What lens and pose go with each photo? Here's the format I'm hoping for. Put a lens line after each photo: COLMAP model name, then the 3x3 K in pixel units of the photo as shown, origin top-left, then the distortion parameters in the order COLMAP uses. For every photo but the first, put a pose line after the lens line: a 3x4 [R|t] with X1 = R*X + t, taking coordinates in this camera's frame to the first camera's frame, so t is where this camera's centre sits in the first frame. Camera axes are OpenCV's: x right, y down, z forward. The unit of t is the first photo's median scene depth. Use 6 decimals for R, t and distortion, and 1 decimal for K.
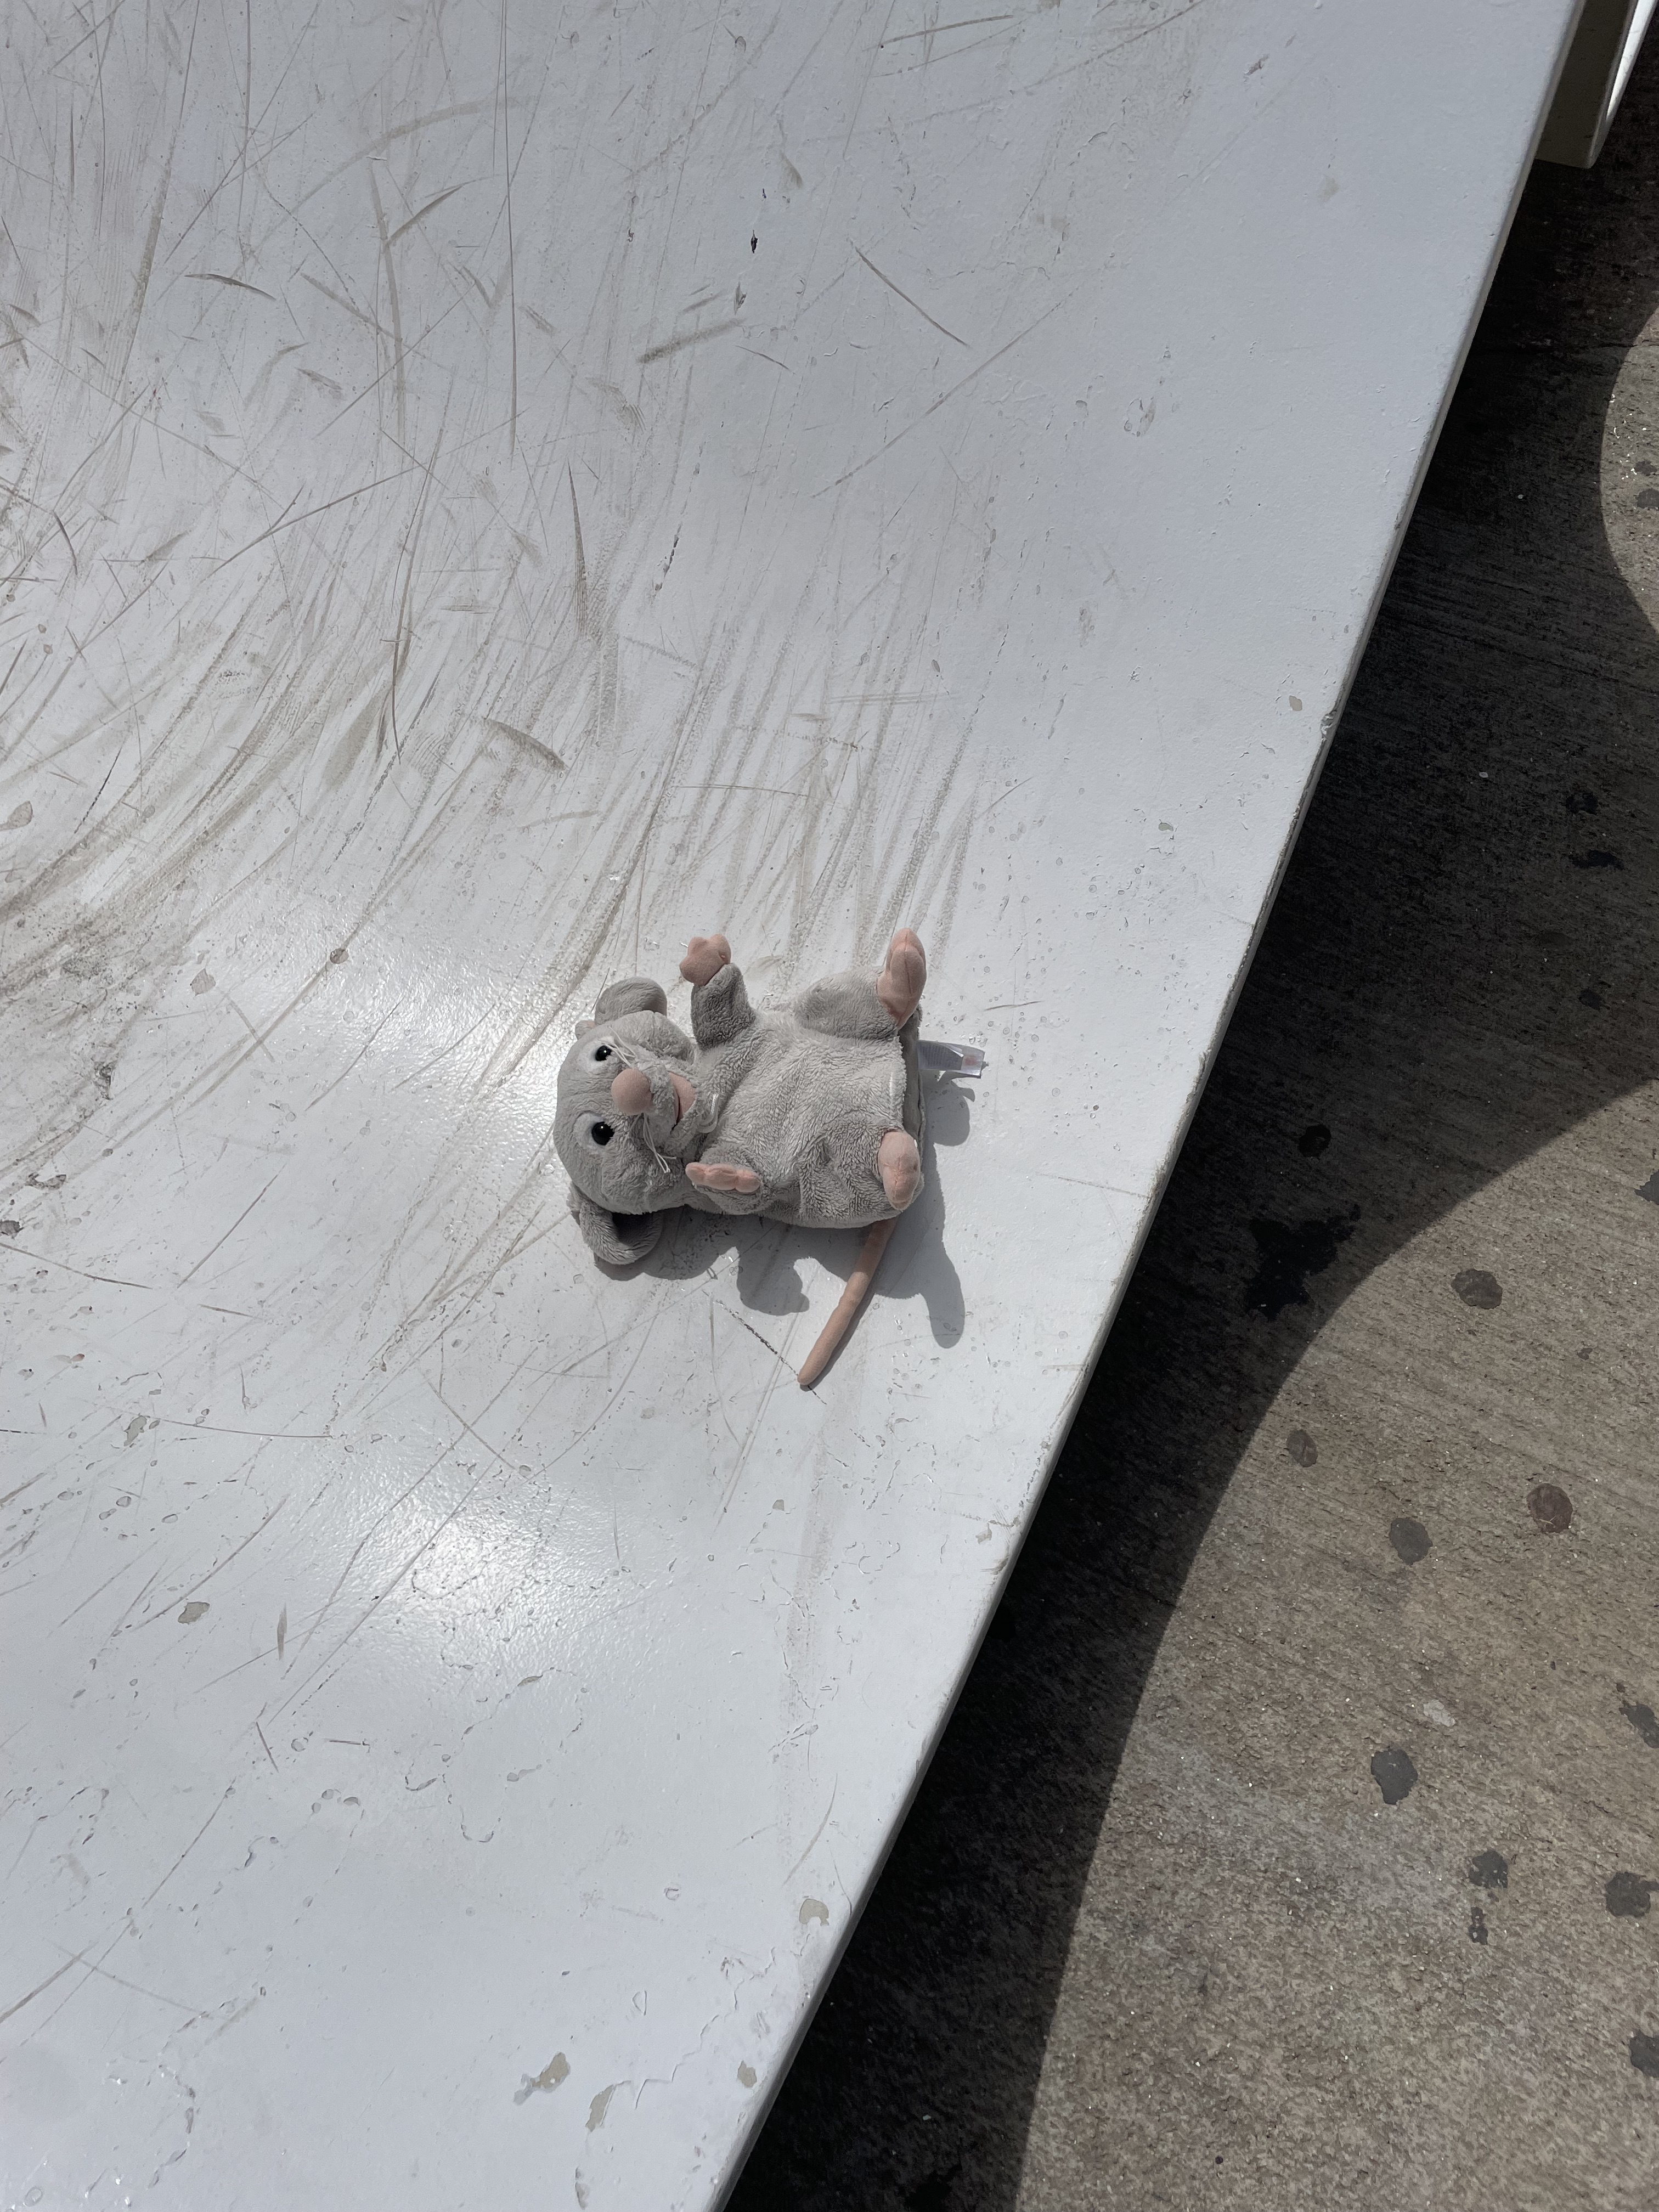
lens RADIAL K [[1677.0, 0, 831.0], [0, 1677.0, 1094.0], [0, 0, 1]] dist [0.084939, -0.118385]
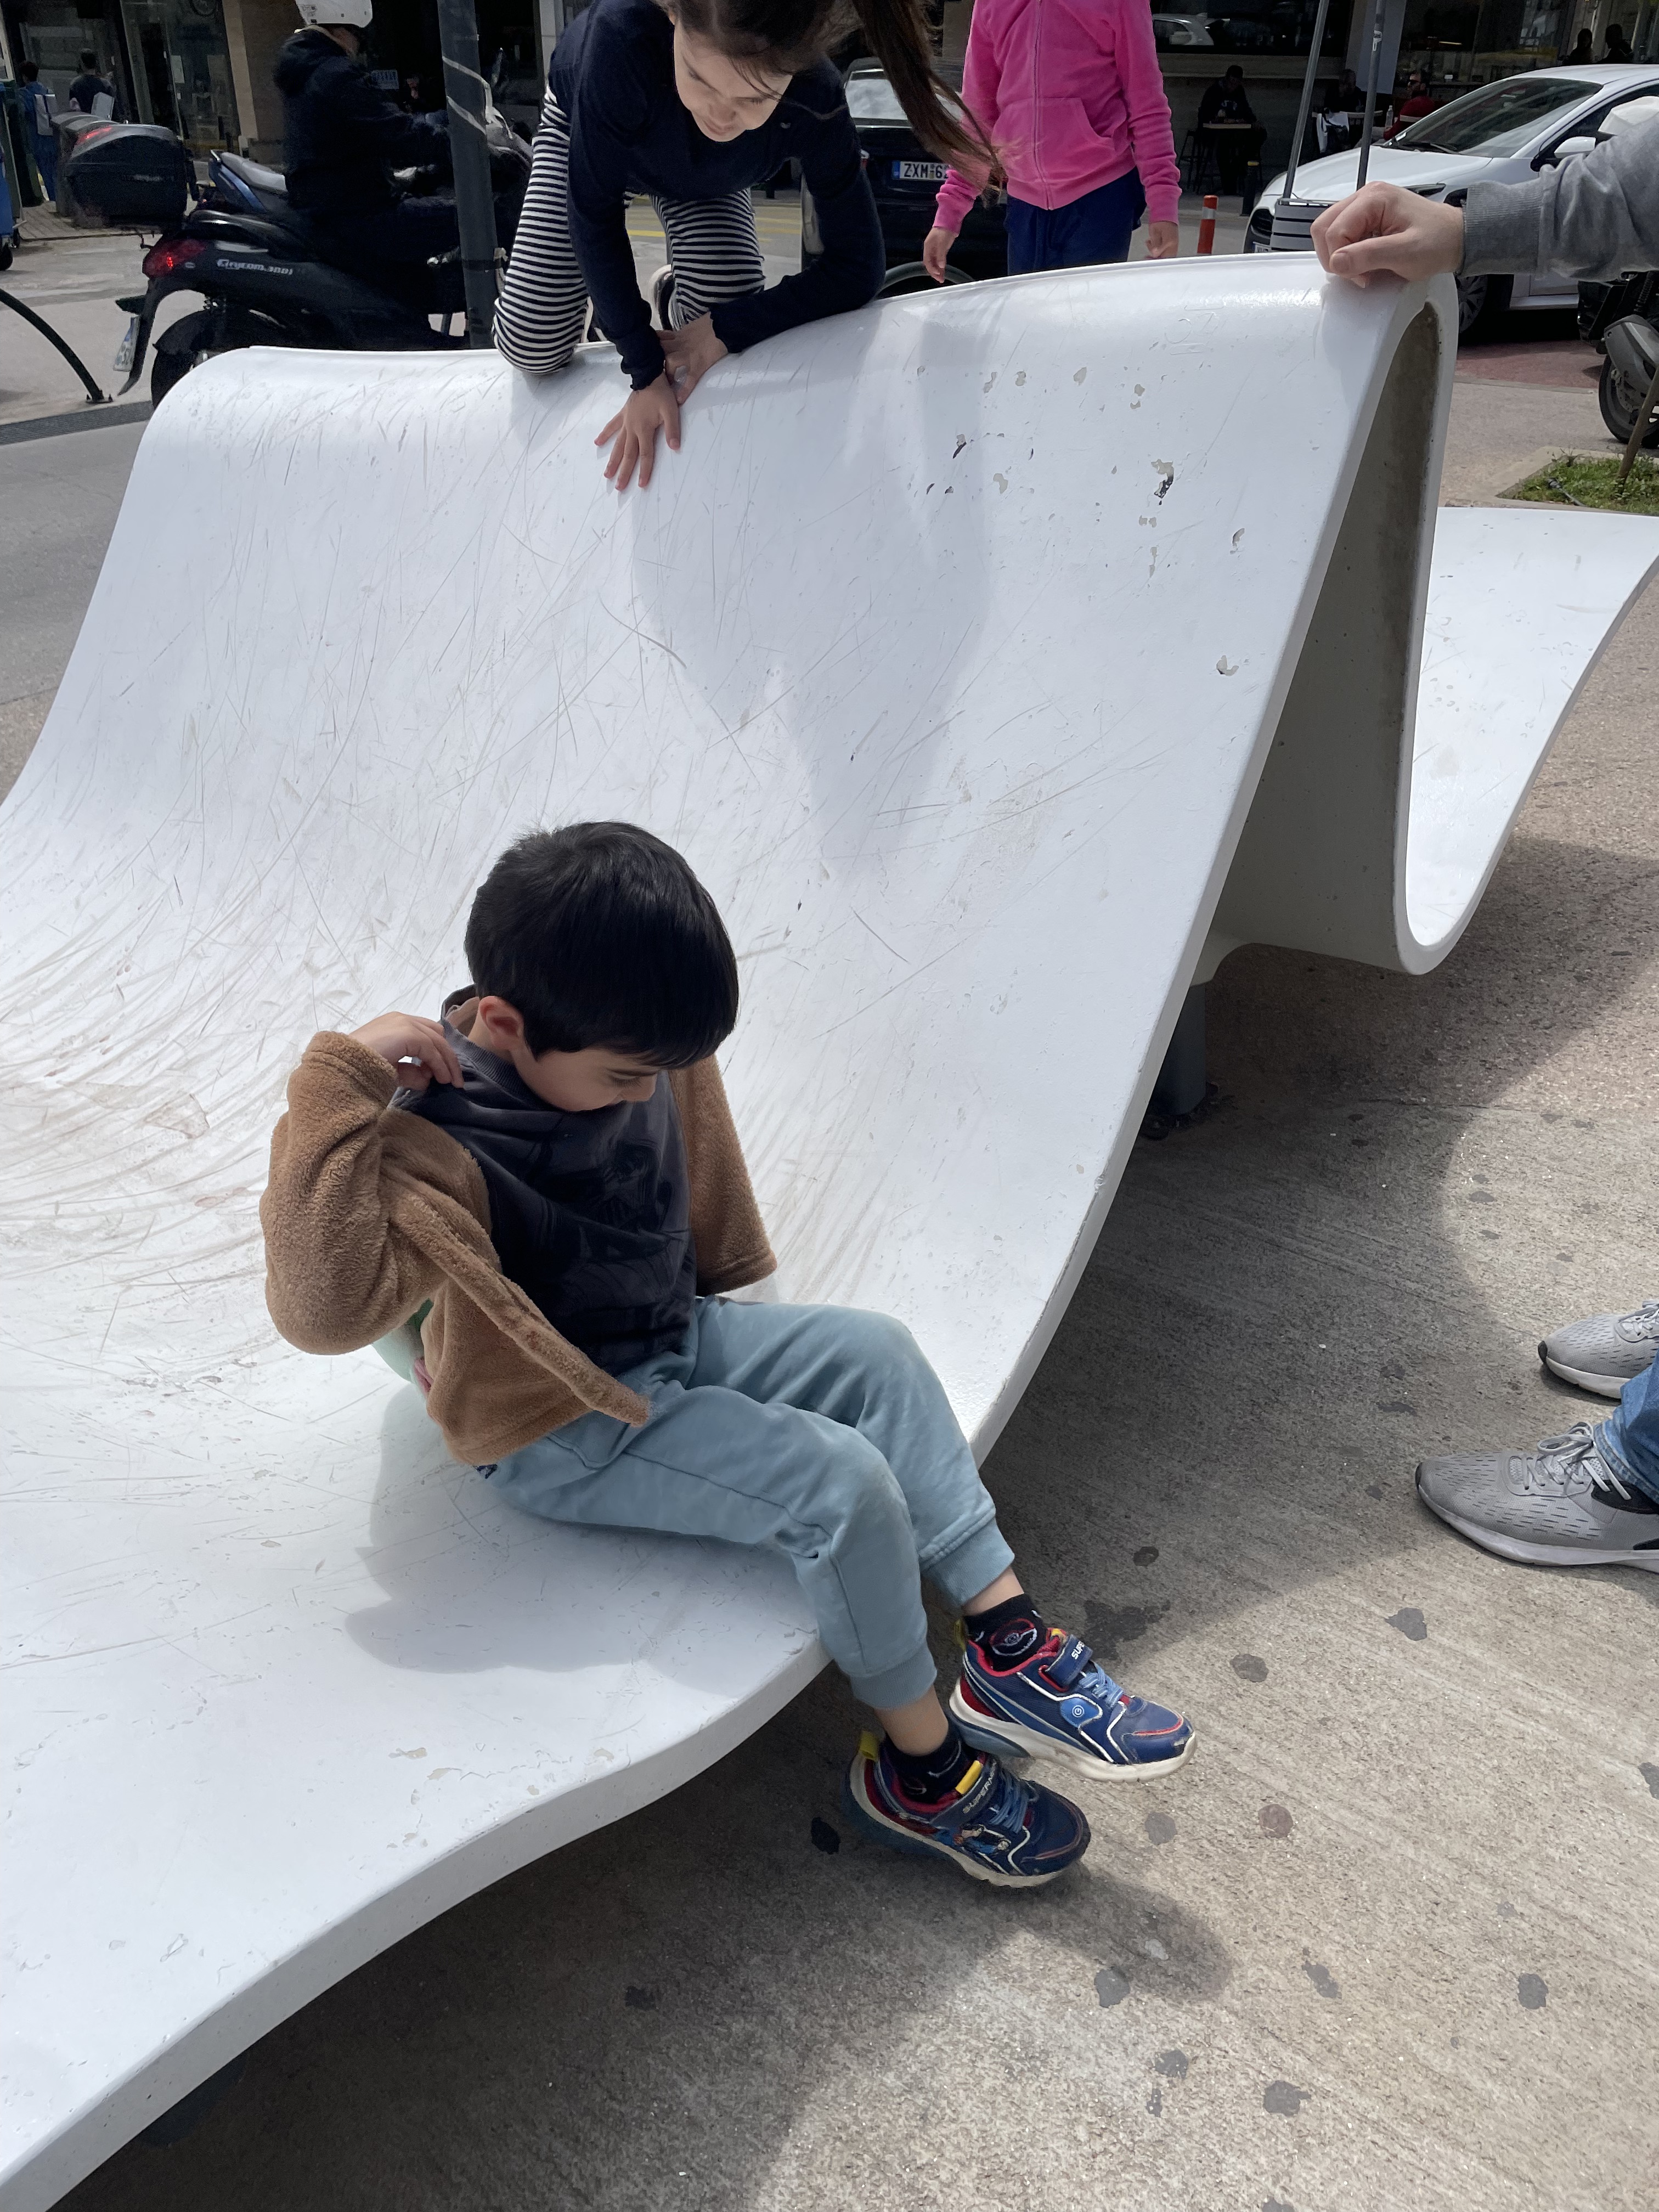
lens RADIAL K [[1679.9, 0, 858.6], [0, 1679.9, 1103.8], [0, 0, 1]] dist [0.085740, -0.124791]
pose [[0.987372, 0.108892, -0.115057, 0.219550], [-0.149272, 0.882711, -0.445577, 0.409449], [0.053042, 0.457125, 0.887819, -0.406754]]
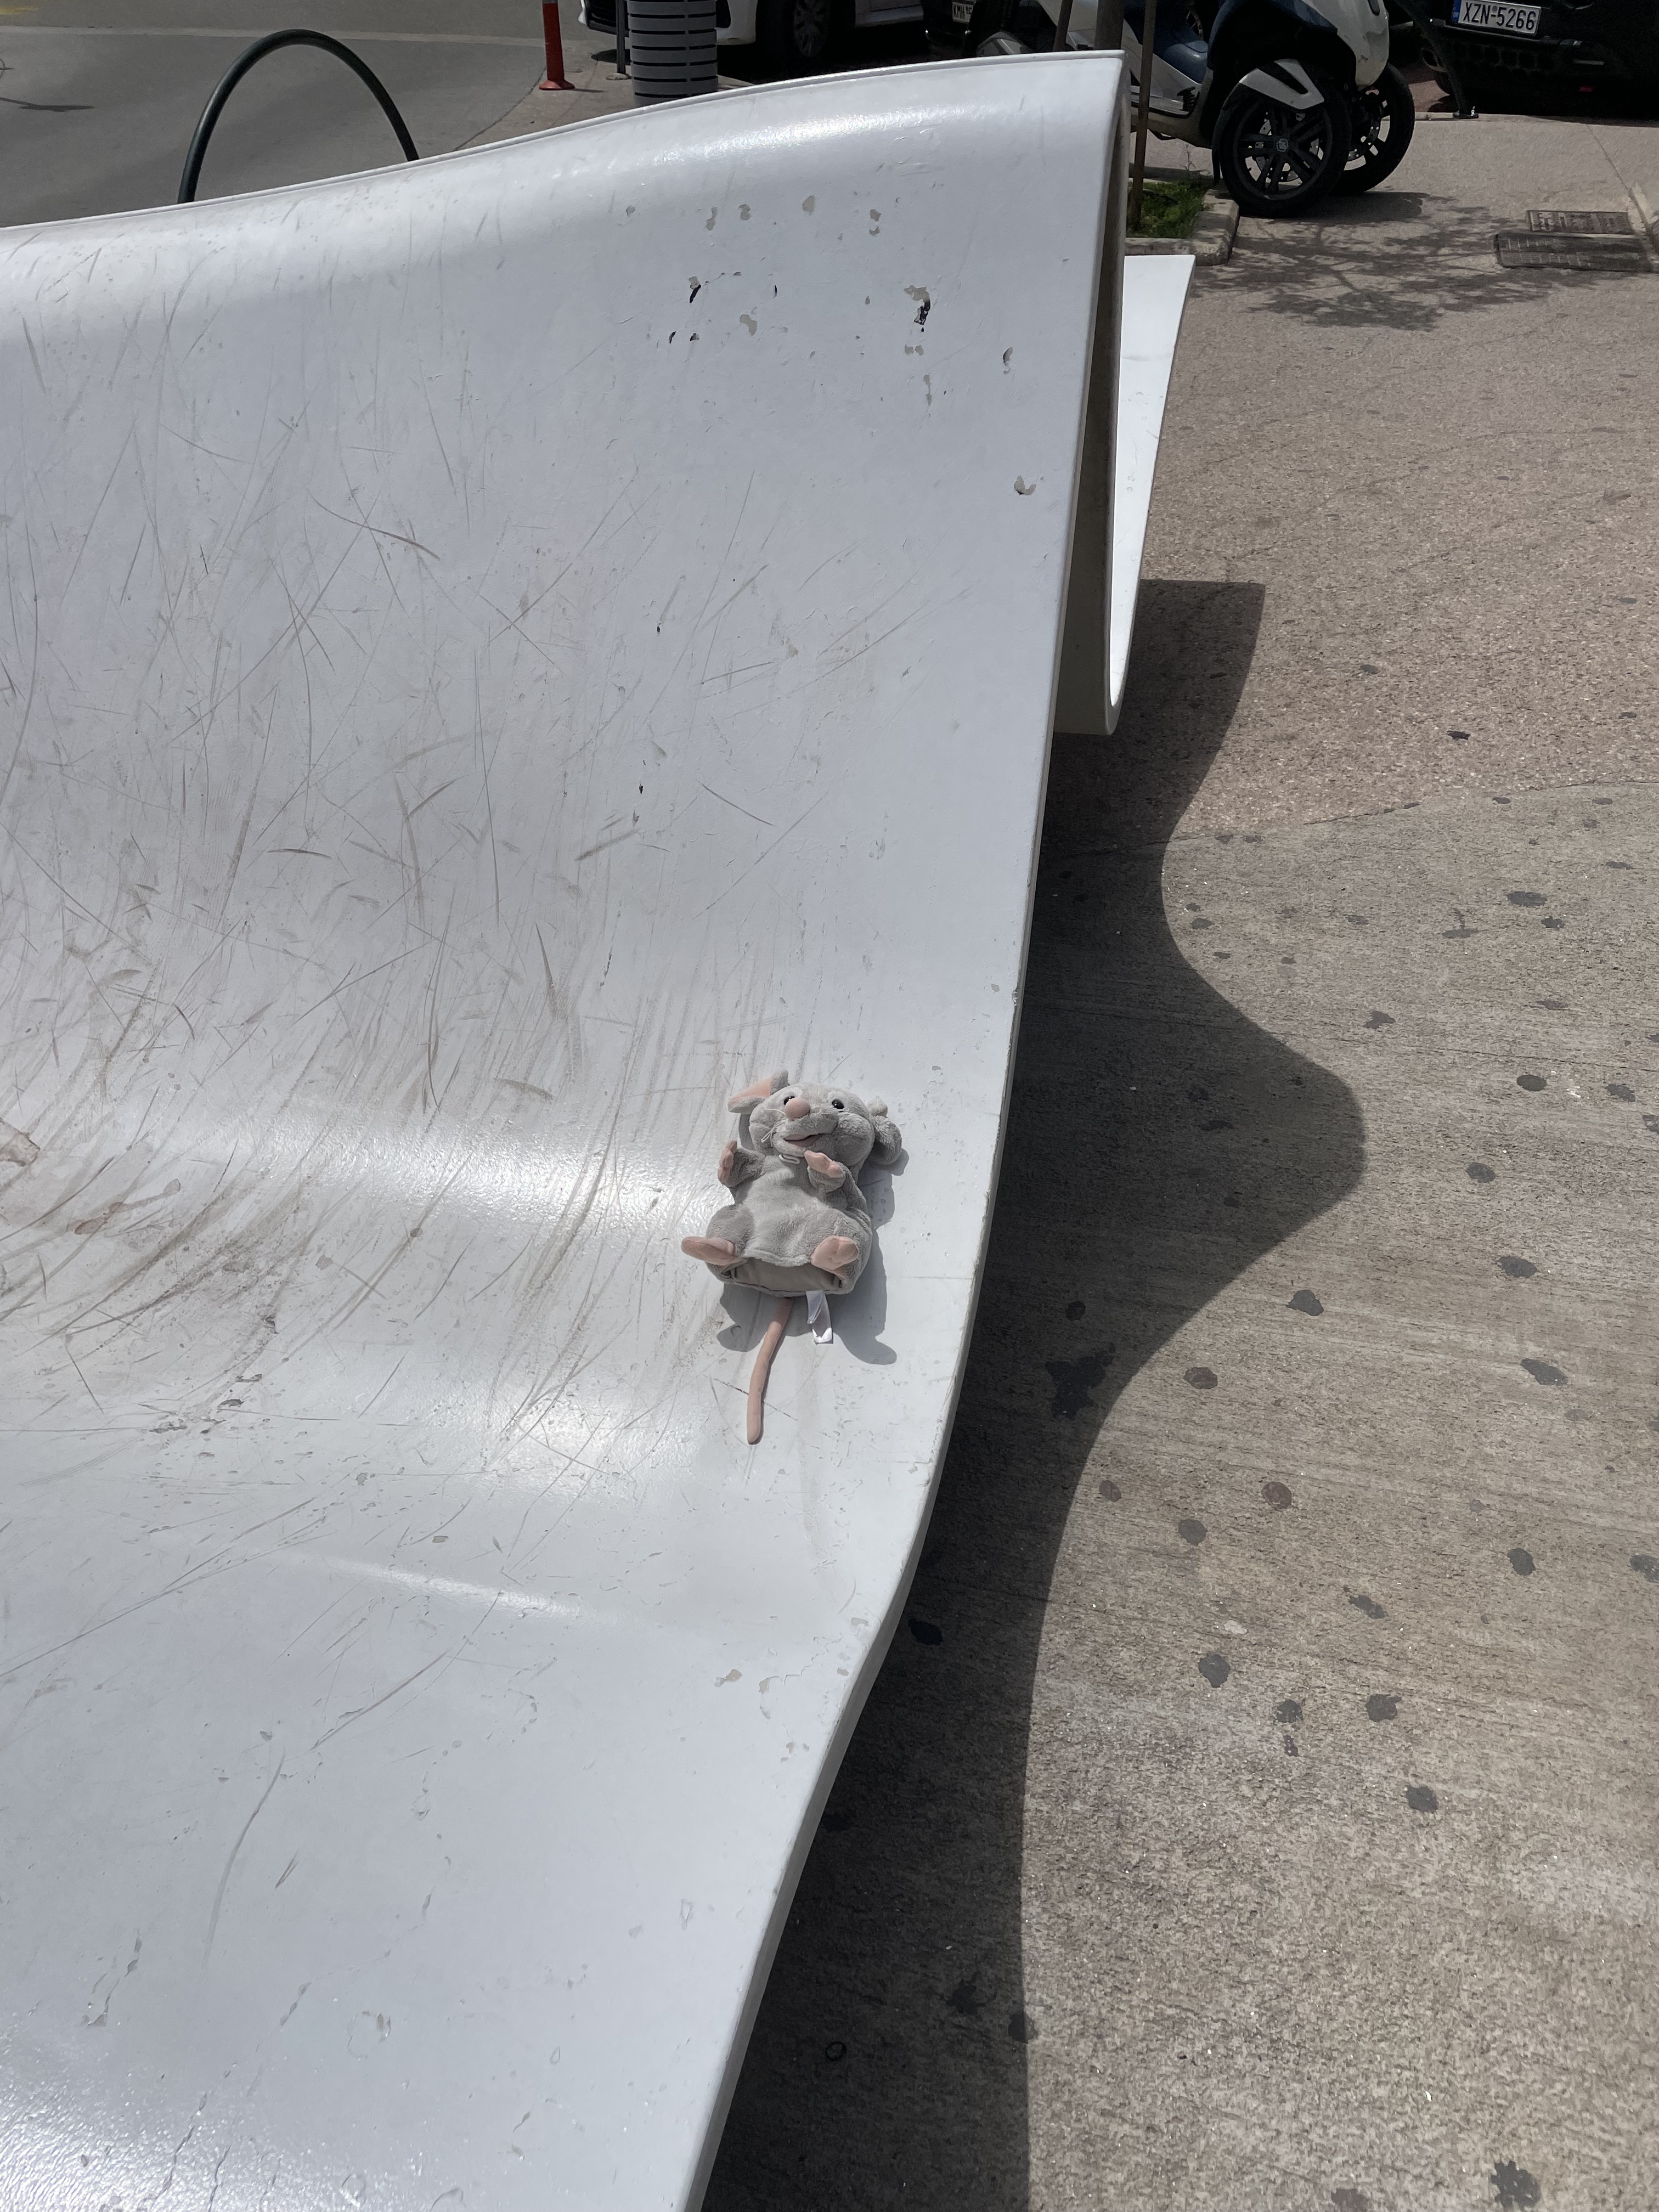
lens RADIAL K [[1677.0, 0, 831.0], [0, 1677.0, 1094.0], [0, 0, 1]] dist [0.084939, -0.118385]
pose [[0.978877, -0.122002, 0.164060, -0.163944], [0.171434, 0.927033, -0.333497, 0.368213], [-0.111402, 0.354578, 0.928366, -0.471886]]
